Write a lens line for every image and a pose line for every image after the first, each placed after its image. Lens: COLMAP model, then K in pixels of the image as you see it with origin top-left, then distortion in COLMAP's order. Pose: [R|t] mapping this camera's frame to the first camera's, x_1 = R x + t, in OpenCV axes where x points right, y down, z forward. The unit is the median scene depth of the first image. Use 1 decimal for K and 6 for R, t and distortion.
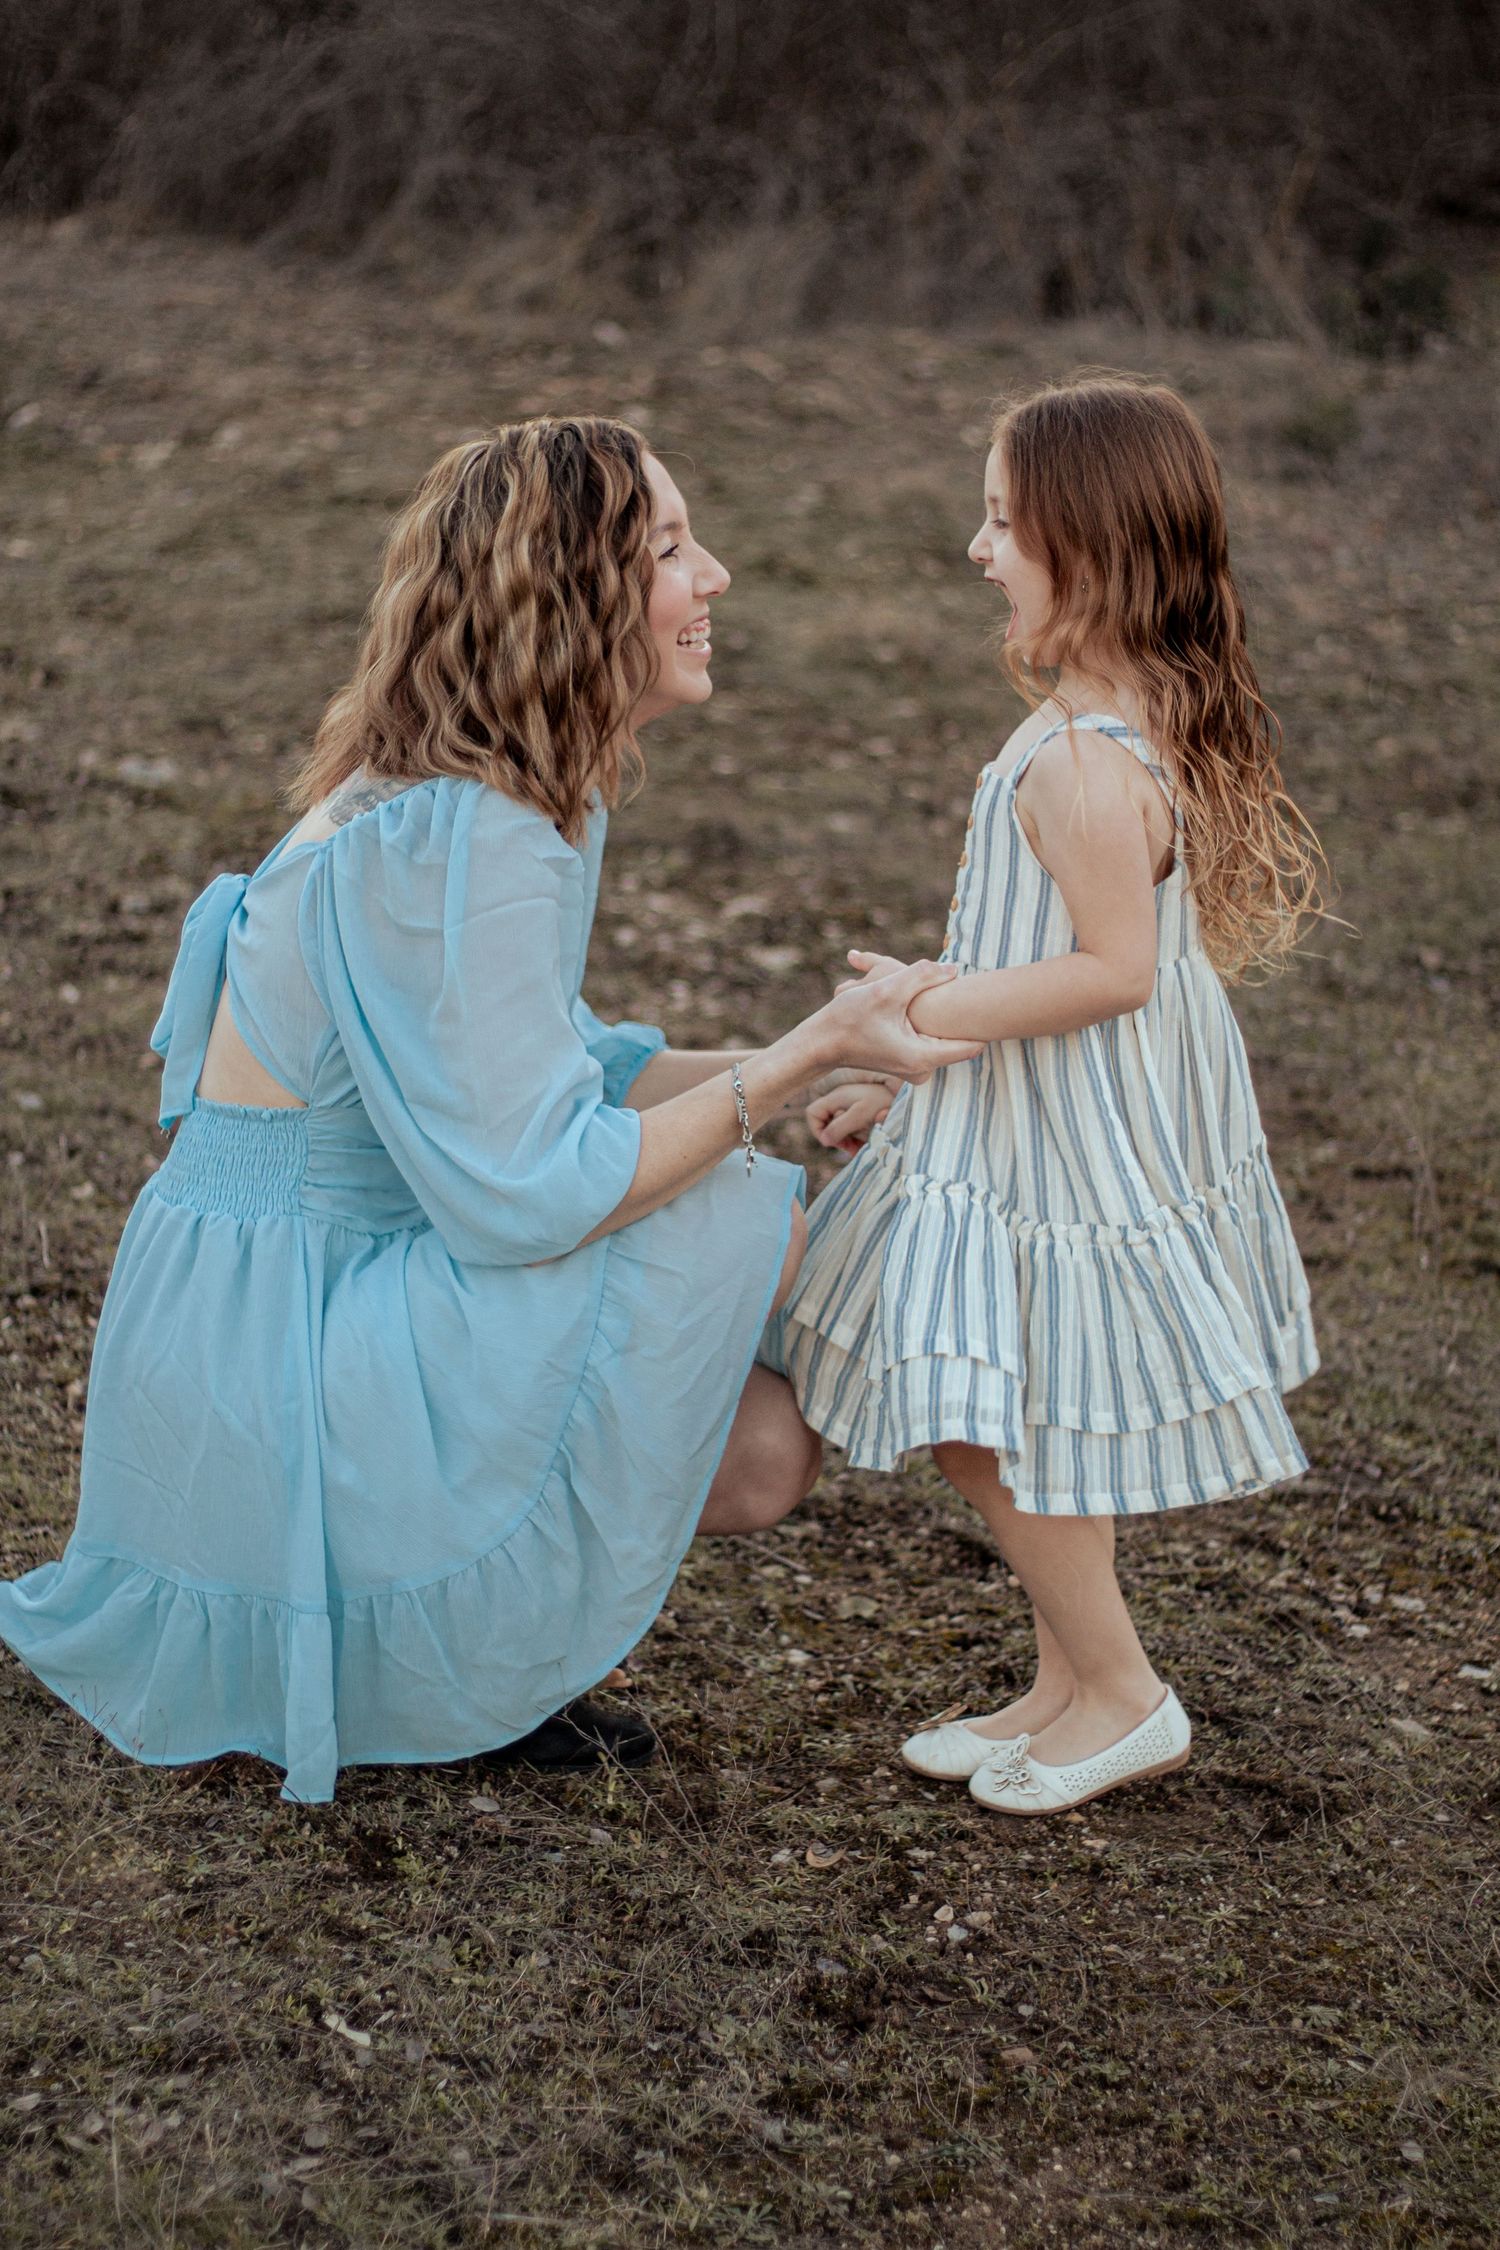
lens RADIAL K [[5255.9, 0, 750.0], [0, 5255.9, 1125.0], [0, 0, 1]] dist [-0.095535, -0.122946]
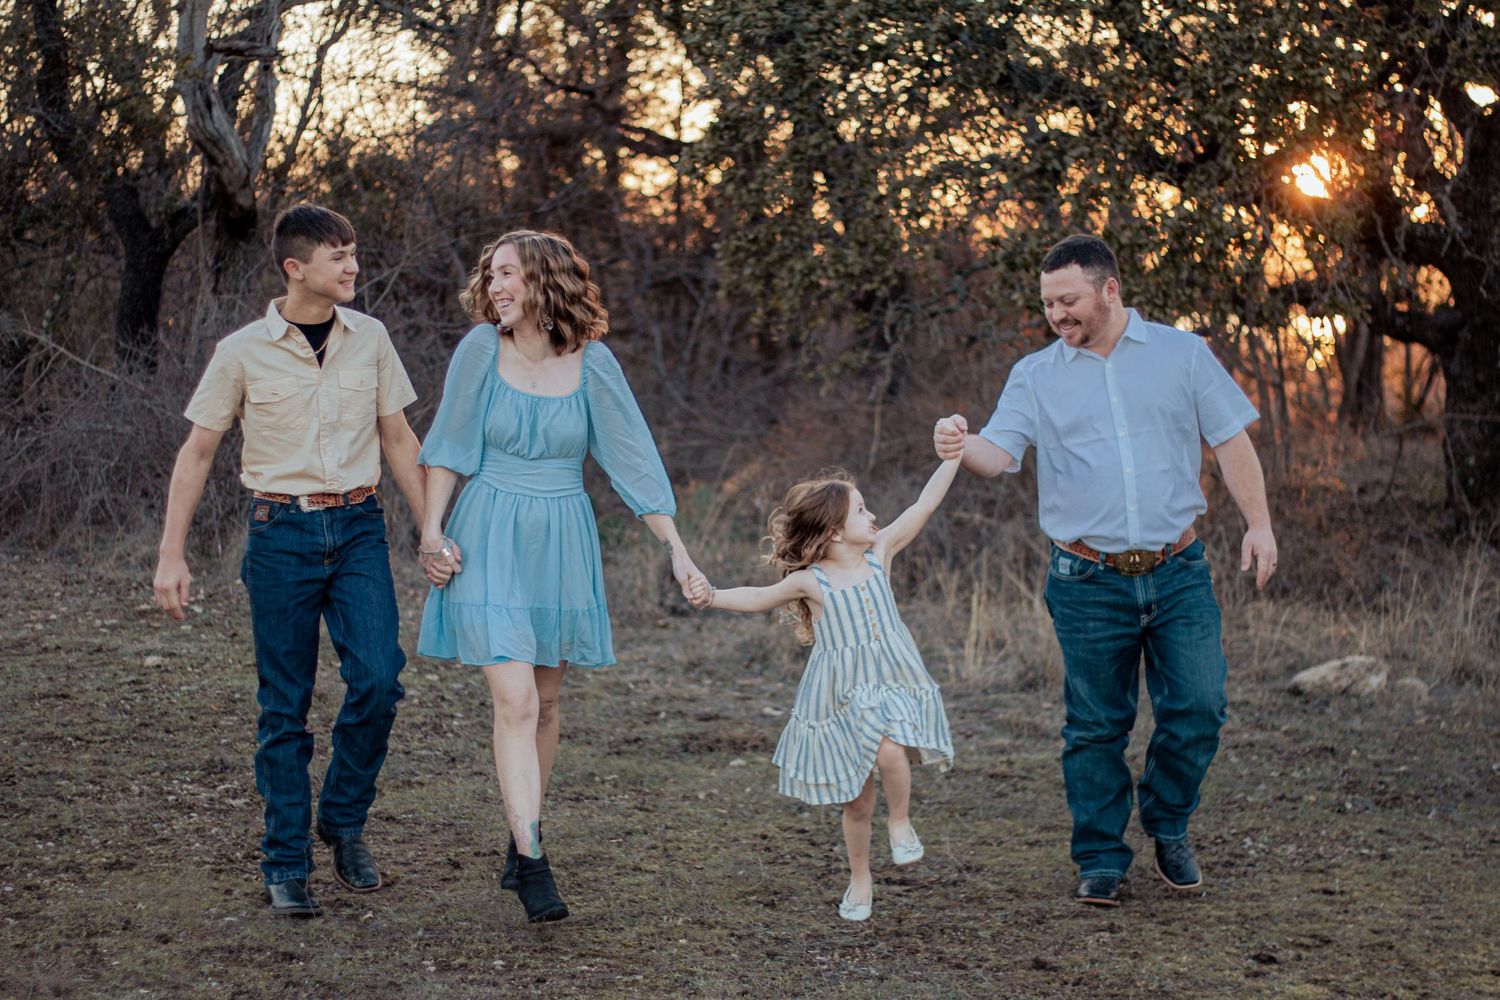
lens RADIAL K [[3503.9, 0, 750.0], [0, 3503.9, 500.0], [0, 0, 1]] dist [-0.095535, -0.122946]
pose [[0.991636, -0.054420, 0.117029, 0.088827], [0.075265, 0.980445, -0.181833, 0.212795], [-0.104845, 0.189121, 0.976341, -0.839193]]
